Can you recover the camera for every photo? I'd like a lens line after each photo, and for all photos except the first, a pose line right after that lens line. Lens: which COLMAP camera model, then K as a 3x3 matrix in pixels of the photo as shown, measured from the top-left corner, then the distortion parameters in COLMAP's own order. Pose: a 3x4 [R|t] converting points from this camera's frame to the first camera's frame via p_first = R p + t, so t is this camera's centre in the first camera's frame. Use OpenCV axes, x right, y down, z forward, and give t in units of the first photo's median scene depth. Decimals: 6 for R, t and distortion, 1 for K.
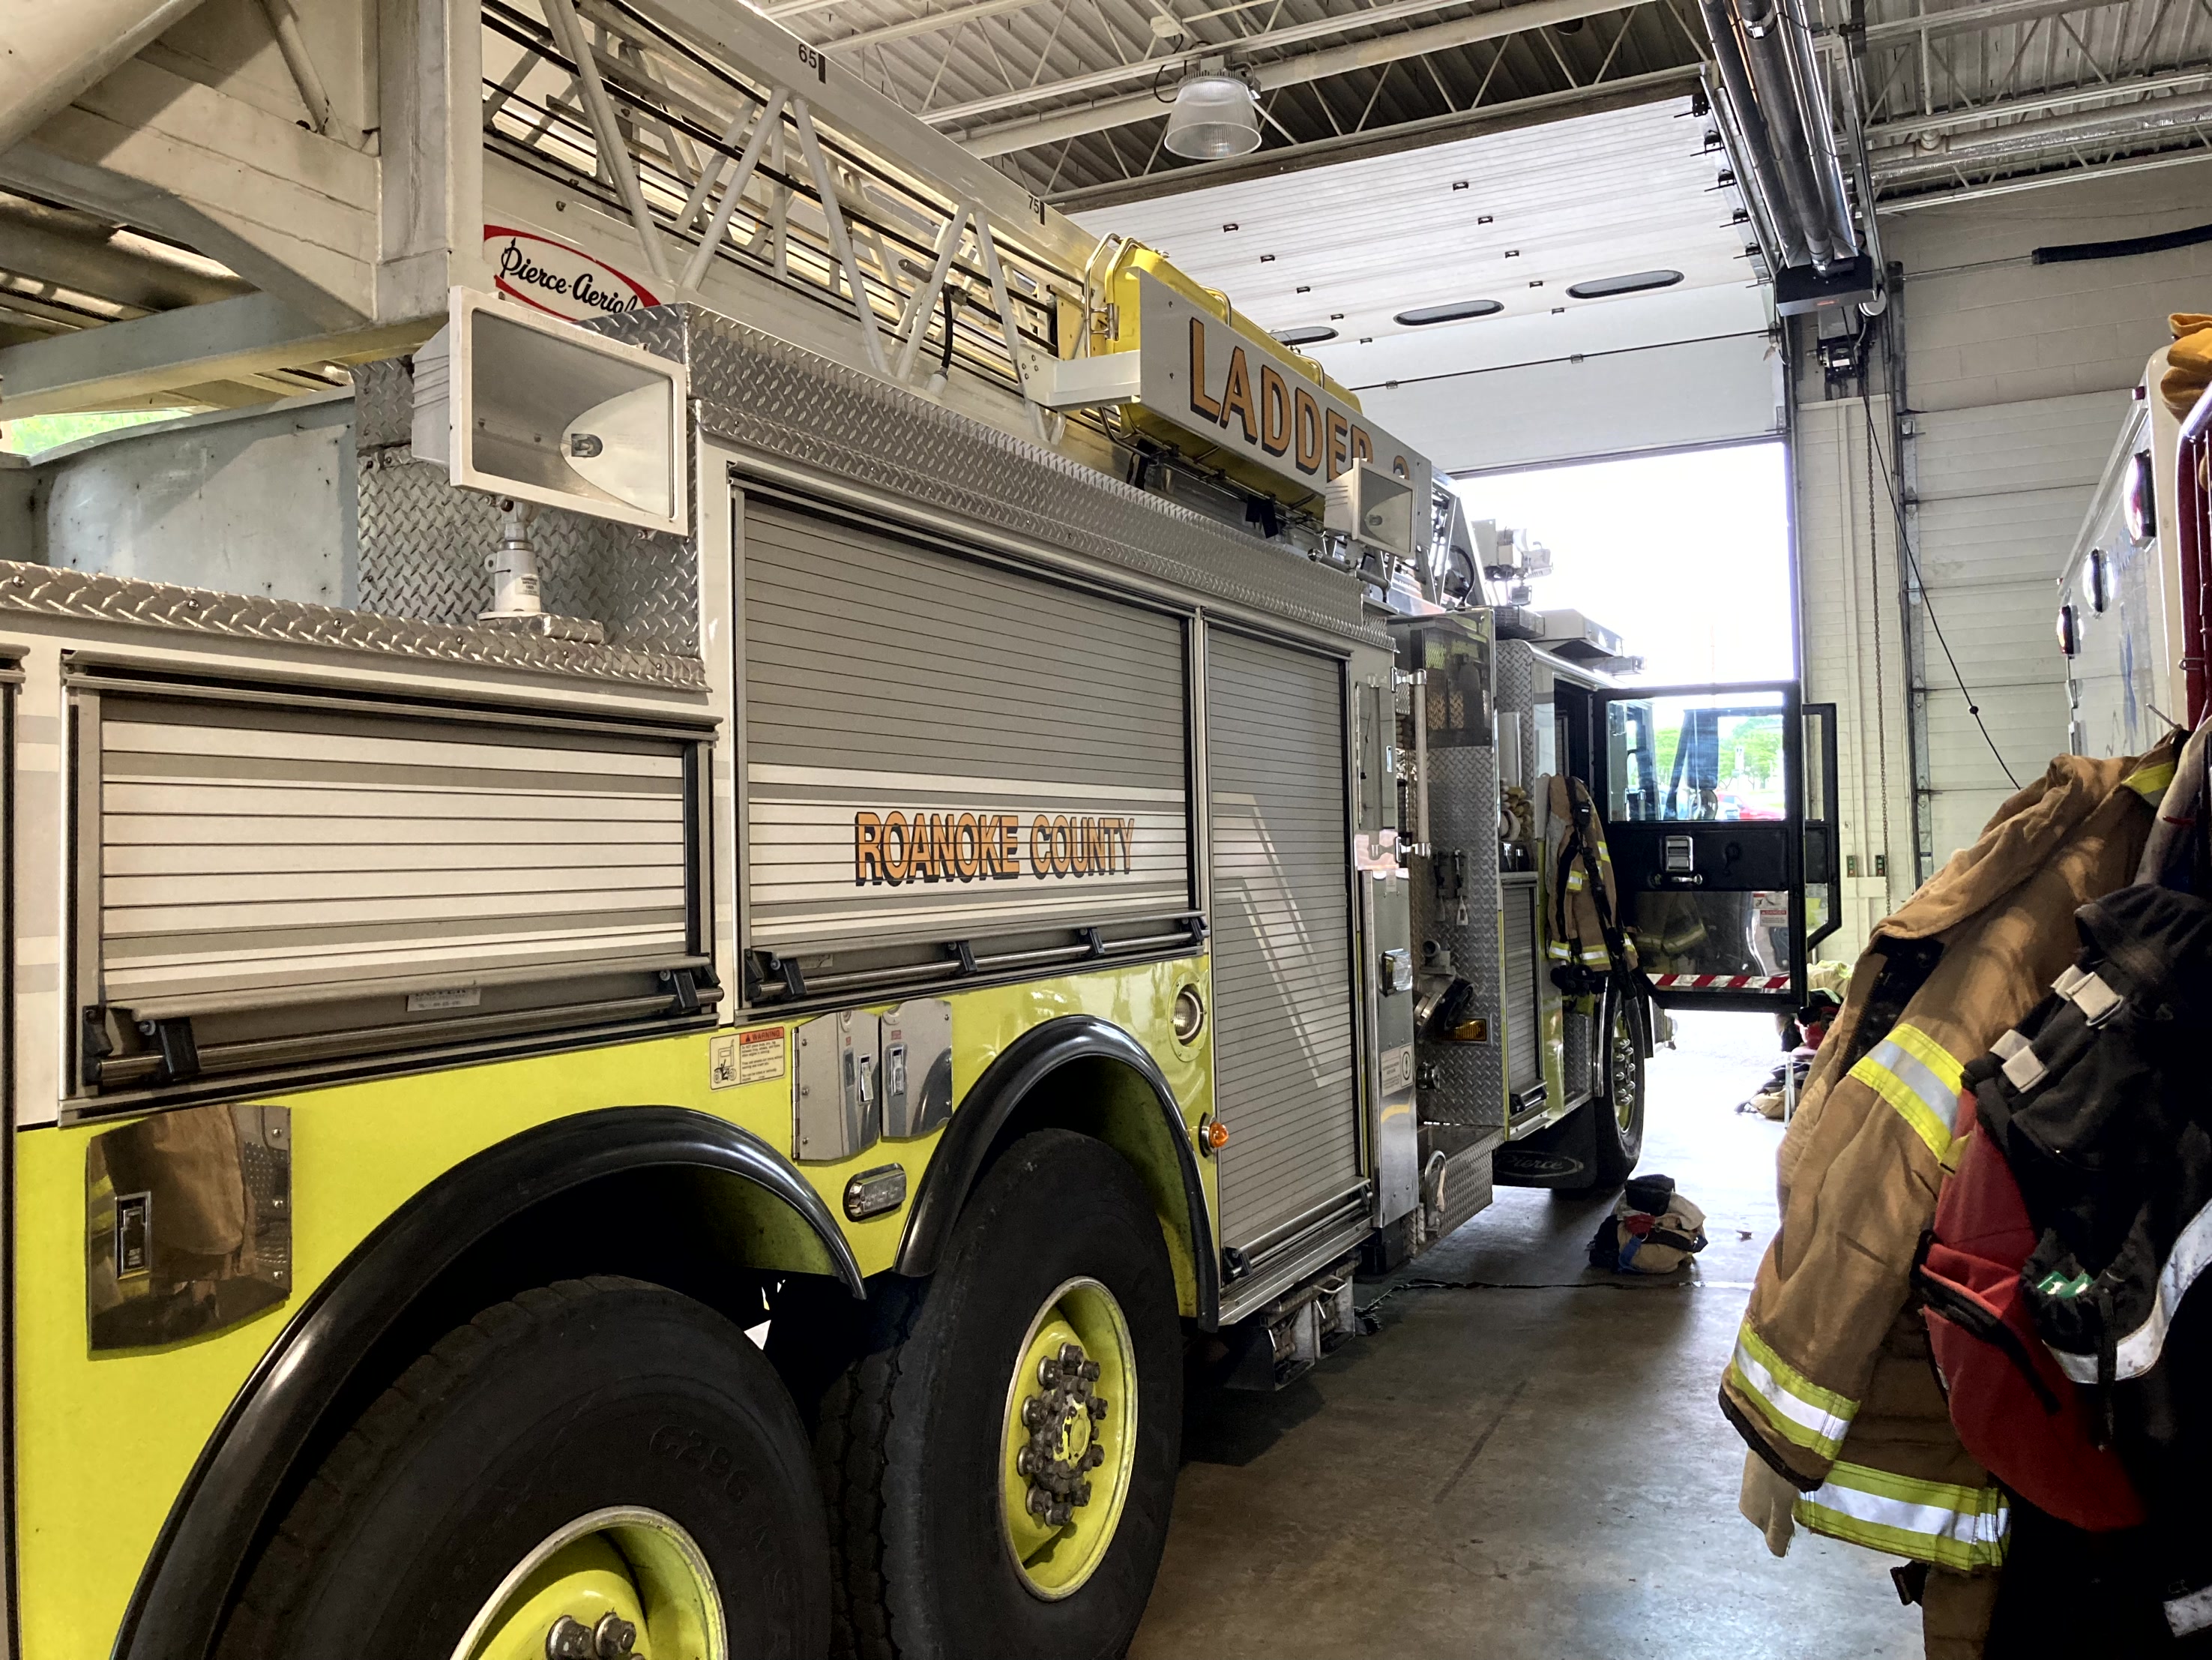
lens RADIAL K [[1779.1, 0, 1106.0], [0, 1779.1, 830.0], [0, 0, 1]] dist [0.004024, -0.004483]
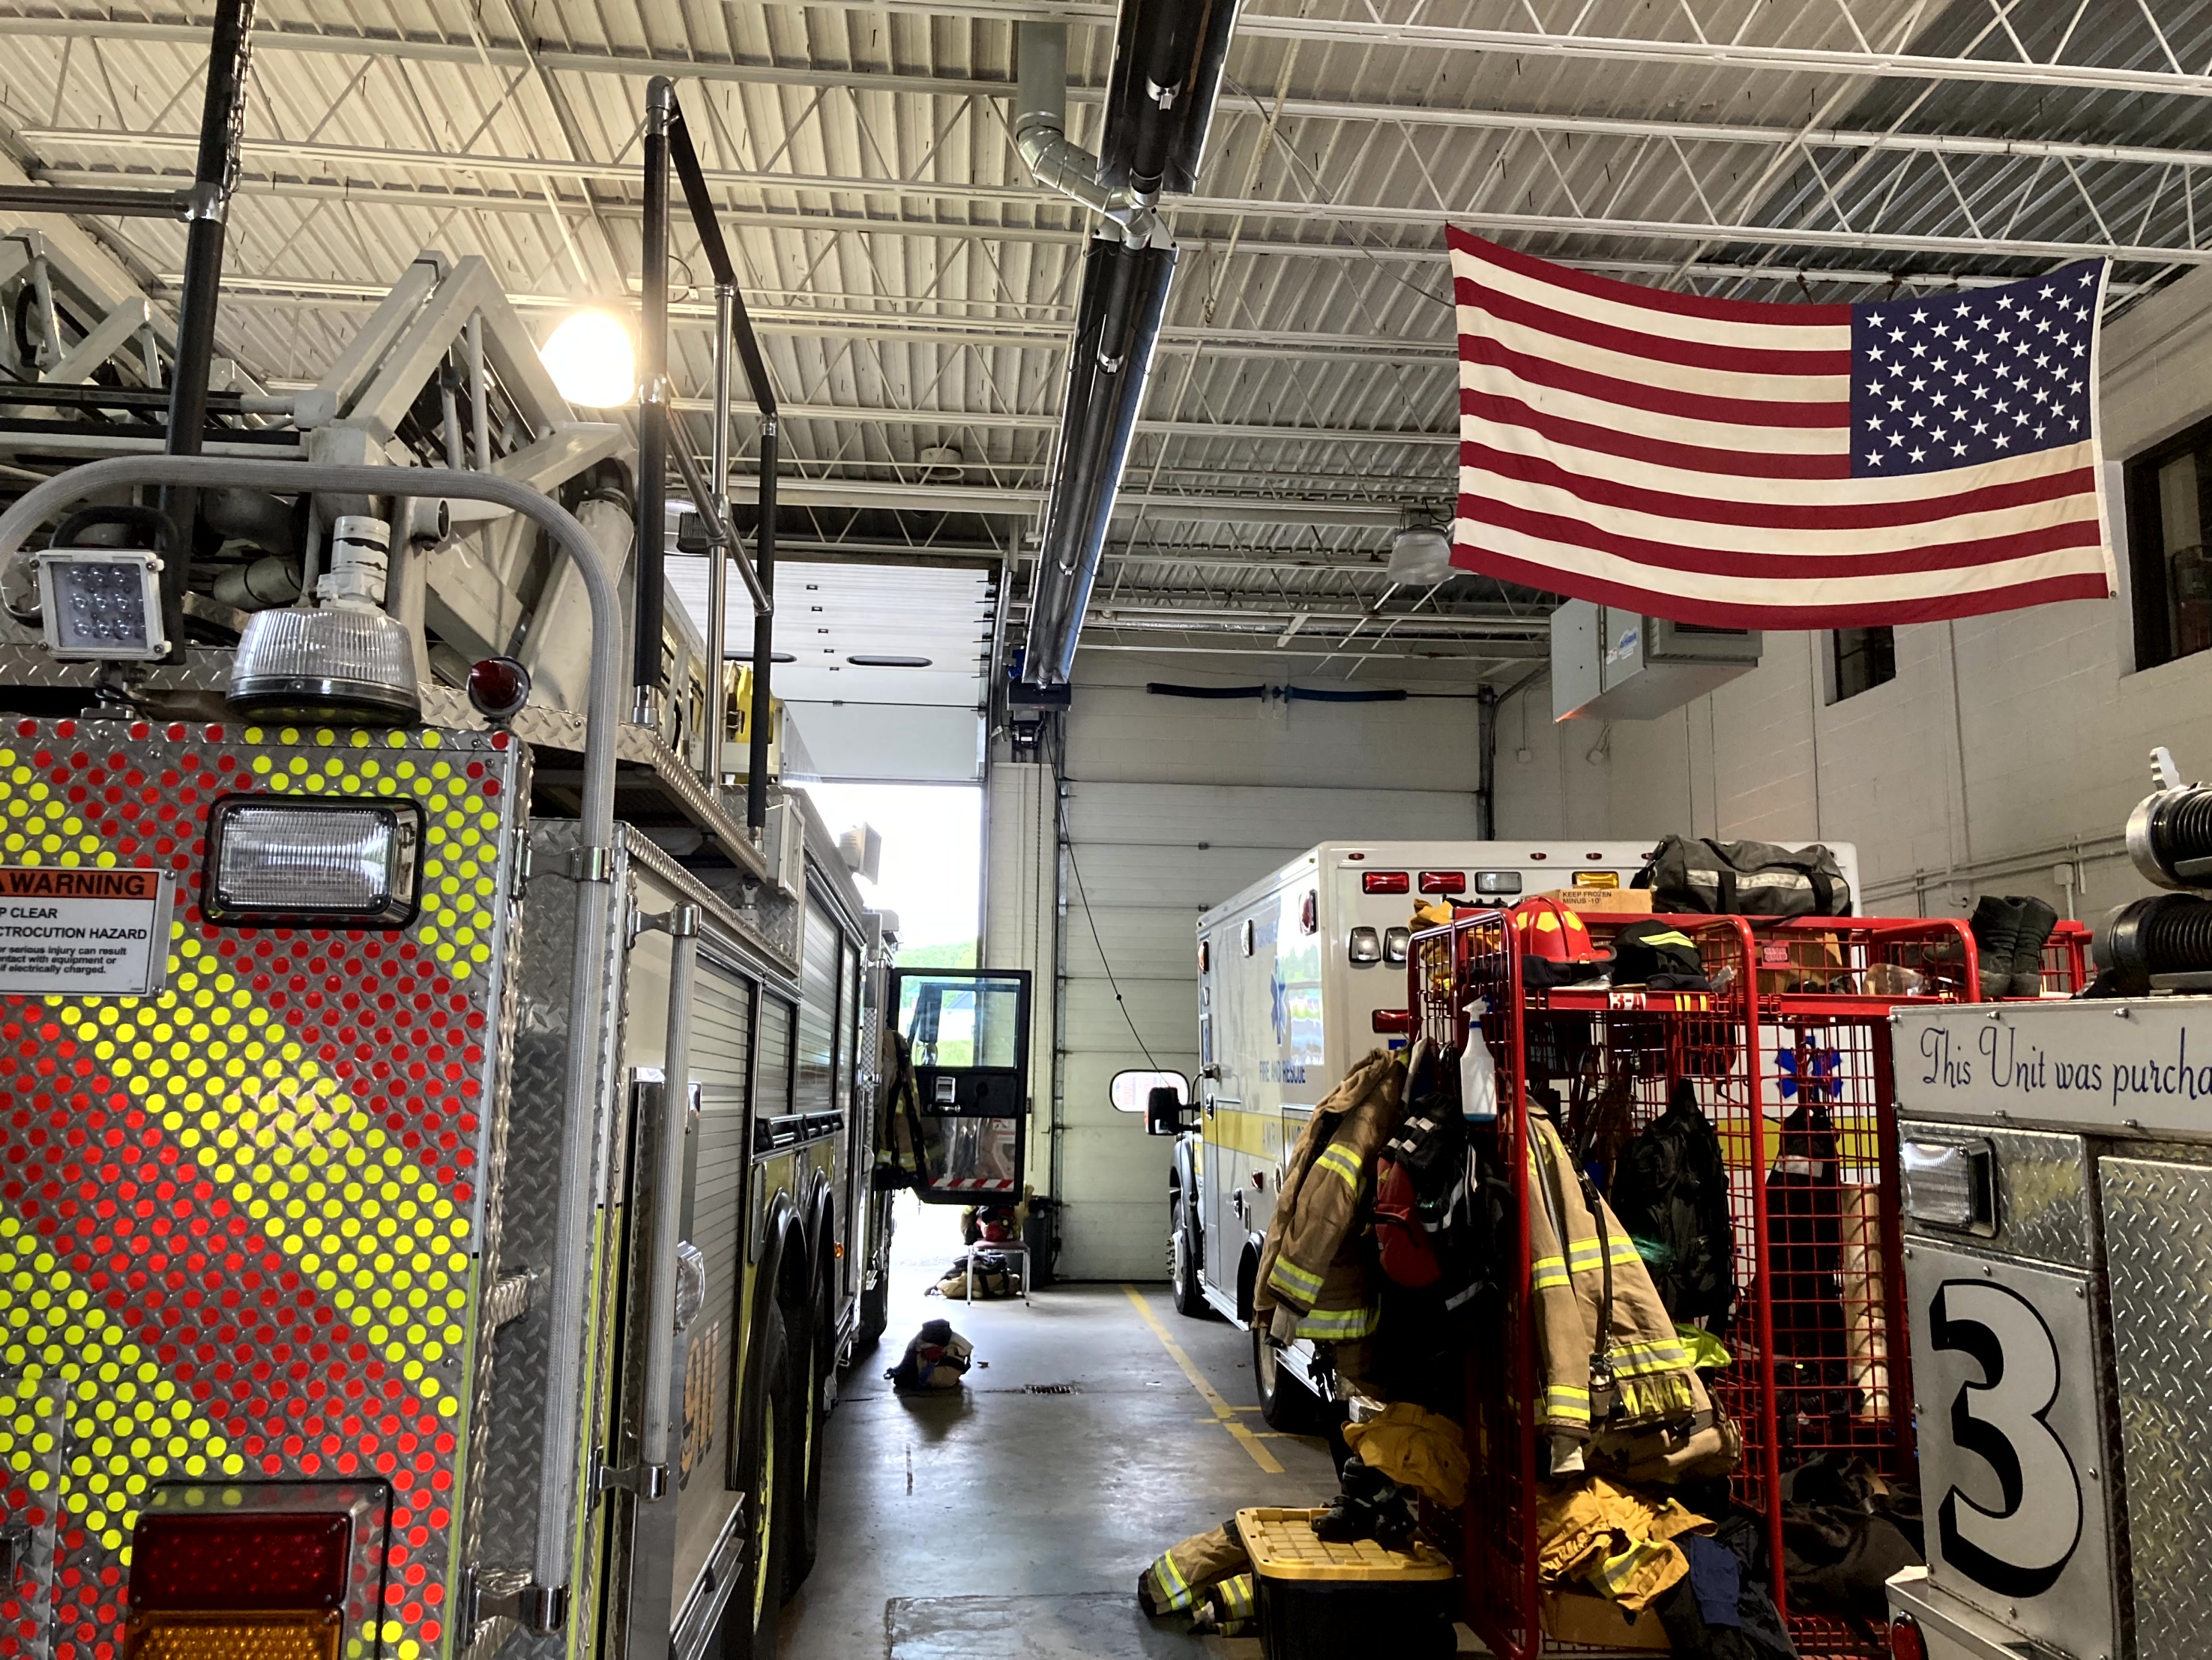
lens RADIAL K [[1779.1, 0, 1106.0], [0, 1779.1, 830.0], [0, 0, 1]] dist [0.004024, -0.004483]
pose [[0.858882, 0.106745, 0.500927, -0.233416], [-0.038480, 0.988725, -0.144715, 0.007275], [-0.510726, 0.105018, 0.853305, -0.221351]]
